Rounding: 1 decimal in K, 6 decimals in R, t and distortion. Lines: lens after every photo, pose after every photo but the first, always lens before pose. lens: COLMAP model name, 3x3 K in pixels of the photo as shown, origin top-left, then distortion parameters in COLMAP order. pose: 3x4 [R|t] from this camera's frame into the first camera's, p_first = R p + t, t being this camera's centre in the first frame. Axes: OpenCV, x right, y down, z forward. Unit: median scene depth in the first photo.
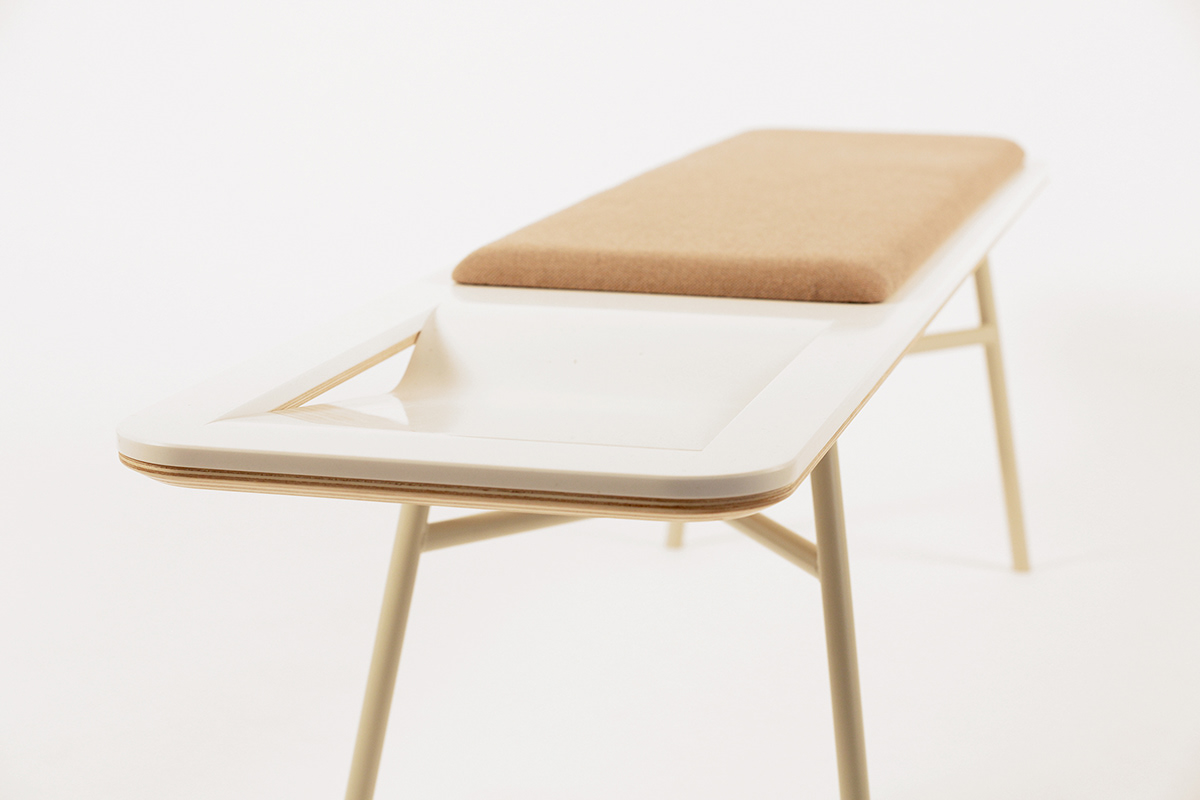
lens RADIAL K [[2426.2, 0, 599.9], [0, 2426.2, 400.3], [0, 0, 1]] dist [-0.432963, 0.000000]
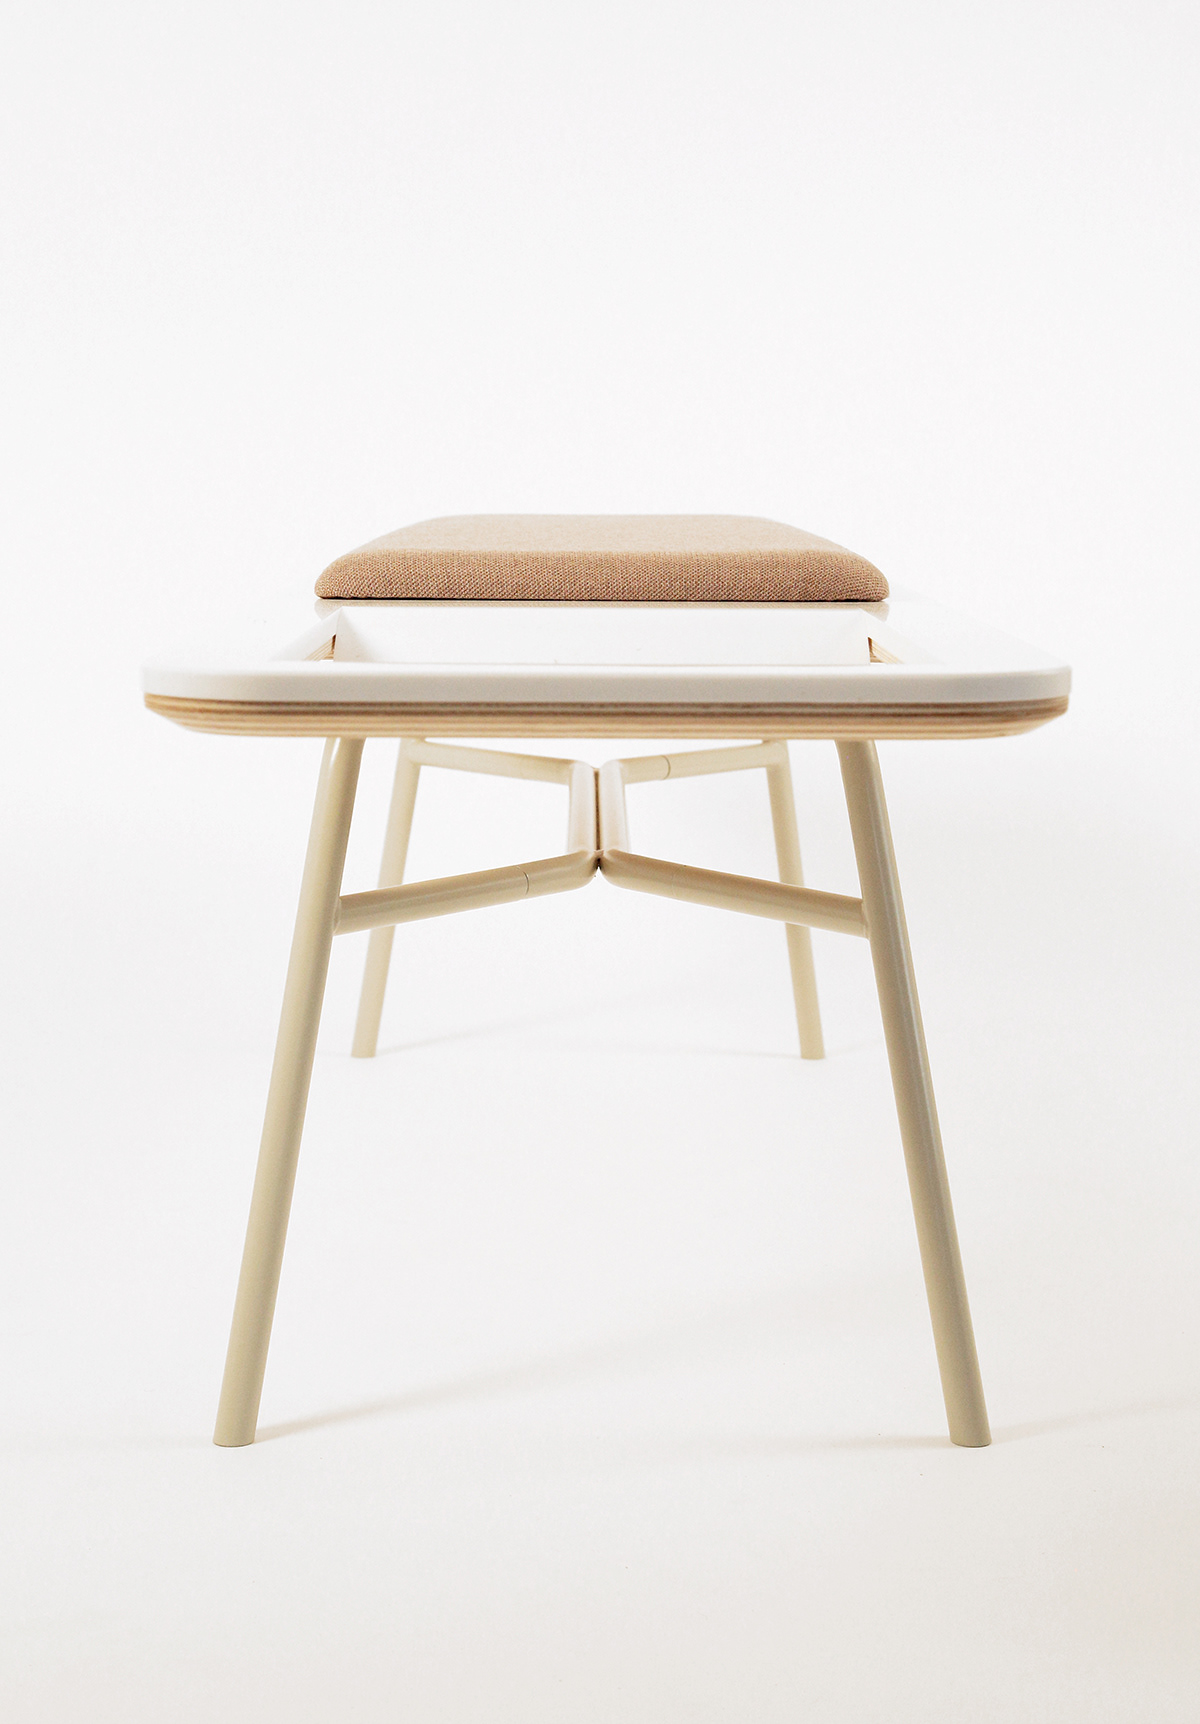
lens RADIAL K [[3061.5, 0, 599.6], [0, 3061.5, 861.4], [0, 0, 1]] dist [0.041060, 0.000000]
pose [[0.972391, -0.037453, 0.230334, -0.301056], [0.050635, 0.997384, -0.051587, 0.132462], [-0.227800, 0.061825, 0.971743, 0.073679]]
